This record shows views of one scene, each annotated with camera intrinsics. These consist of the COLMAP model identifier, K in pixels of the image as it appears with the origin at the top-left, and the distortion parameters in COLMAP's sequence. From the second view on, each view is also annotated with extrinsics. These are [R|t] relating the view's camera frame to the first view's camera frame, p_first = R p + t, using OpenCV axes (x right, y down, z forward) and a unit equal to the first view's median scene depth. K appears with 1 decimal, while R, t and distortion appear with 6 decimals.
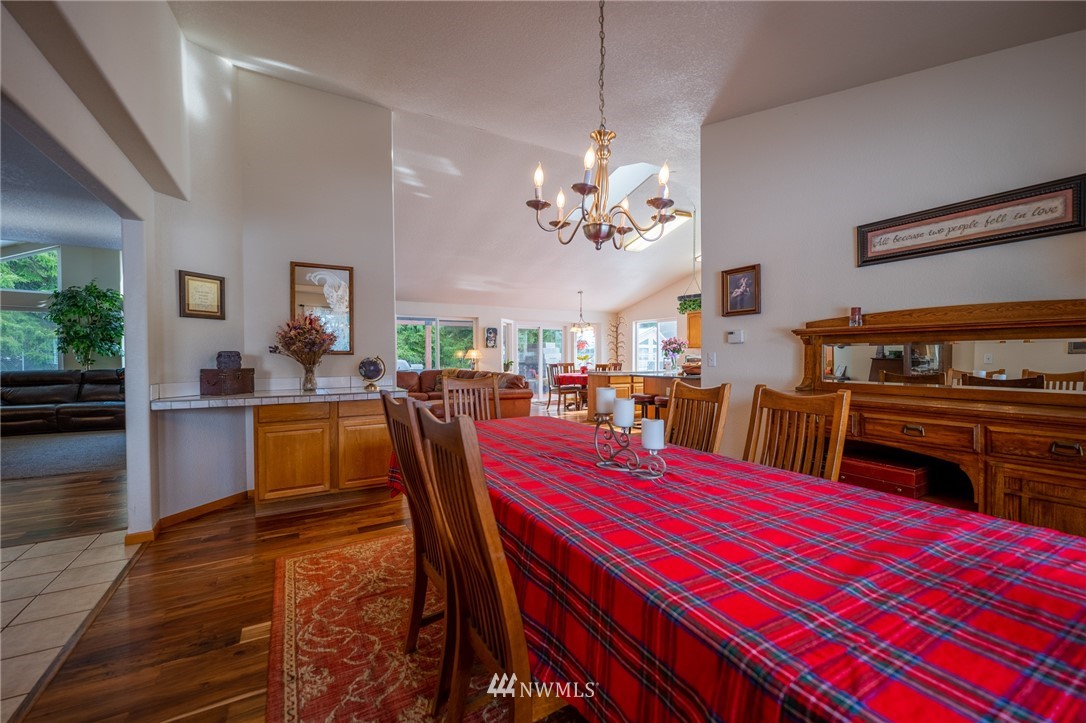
lens RADIAL K [[448.0, 0, 547.9], [0, 448.0, 362.1], [0, 0, 1]] dist [0.003209, 0.000221]
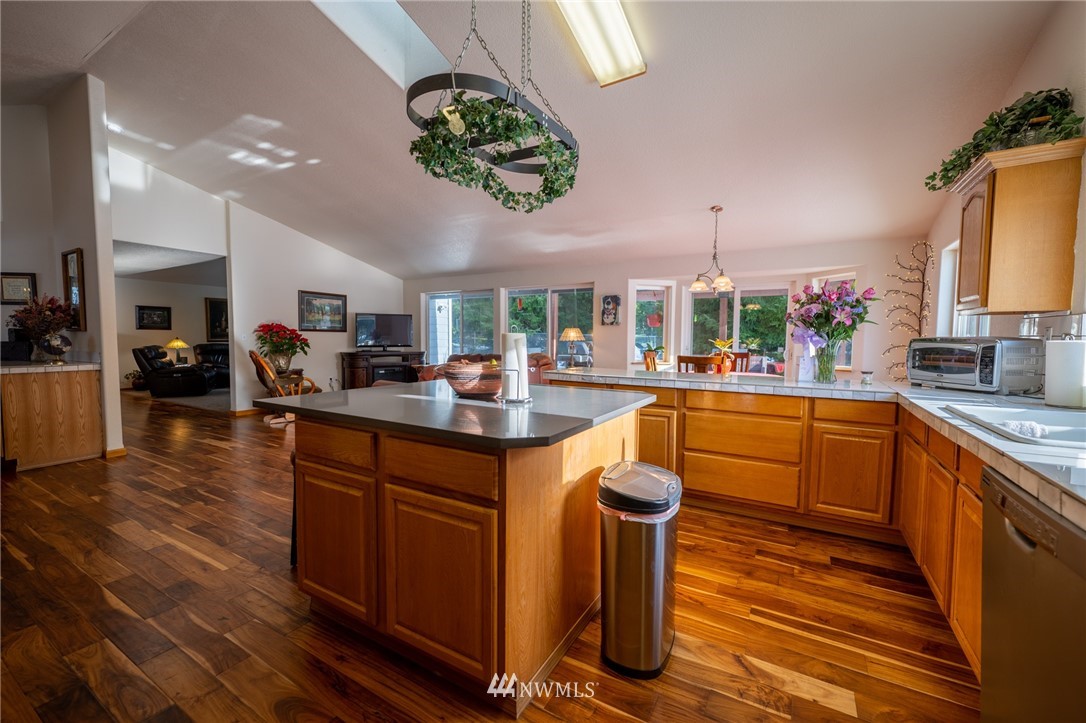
lens RADIAL K [[448.0, 0, 540.1], [0, 448.0, 359.5], [0, 0, 1]] dist [0.003209, 0.000221]
pose [[0.476316, 0.051571, -0.877760, 0.415104], [-0.022035, 0.998665, 0.046718, -0.009640], [0.878998, -0.002911, 0.476817, 0.586816]]
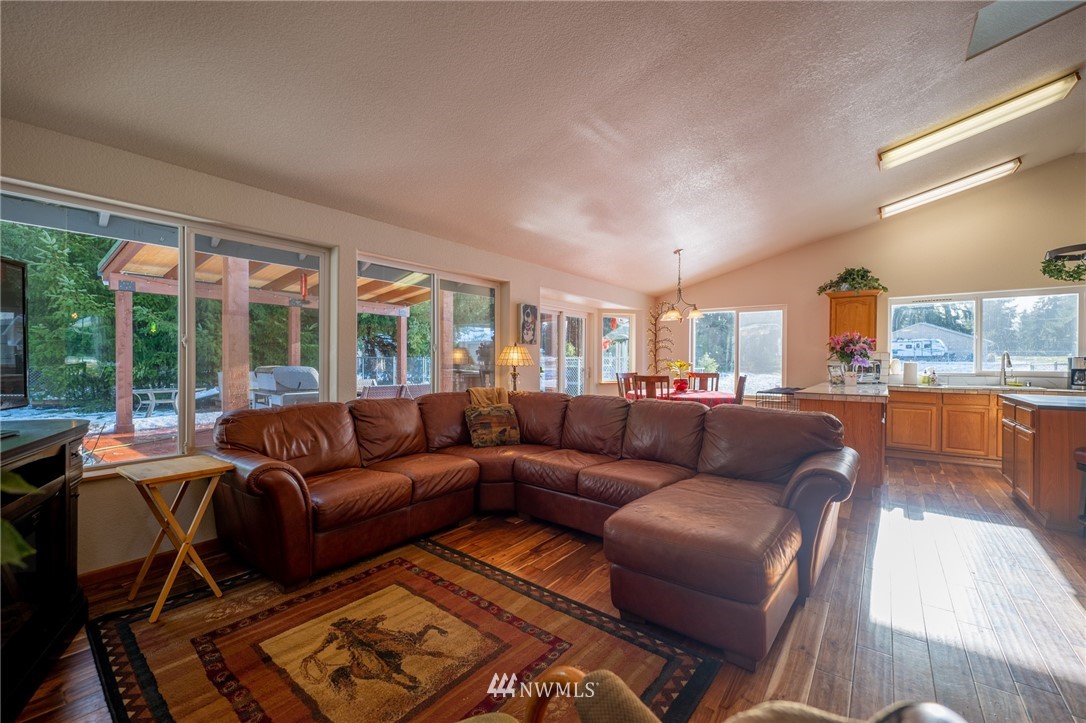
lens RADIAL K [[448.0, 0, 548.9], [0, 448.0, 363.0], [0, 0, 1]] dist [0.003209, 0.000221]
pose [[0.925923, 0.004884, 0.377681, -0.296603], [-0.002554, 0.999974, -0.006671, -0.006866], [-0.377704, 0.005212, 0.925912, 0.518652]]
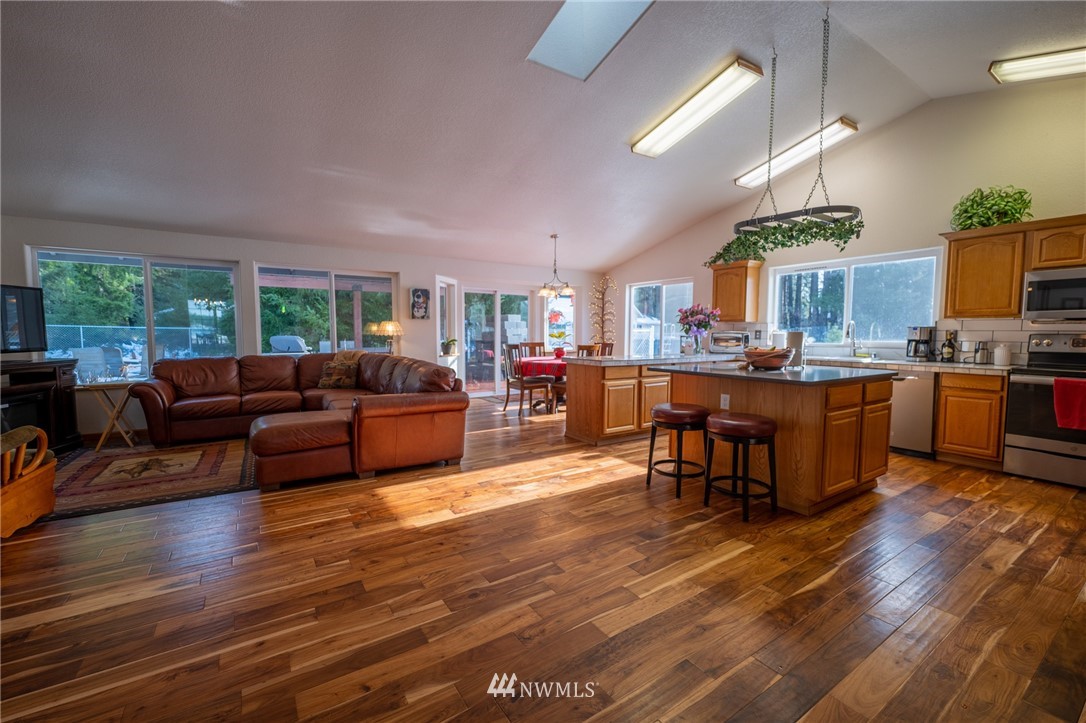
lens RADIAL K [[448.0, 0, 542.9], [0, 448.0, 366.9], [0, 0, 1]] dist [0.003209, 0.000221]
pose [[0.998449, 0.002556, 0.055614, 0.018853], [-0.006106, 0.997947, 0.063752, -0.004487], [-0.055337, -0.063993, 0.996415, 0.320686]]
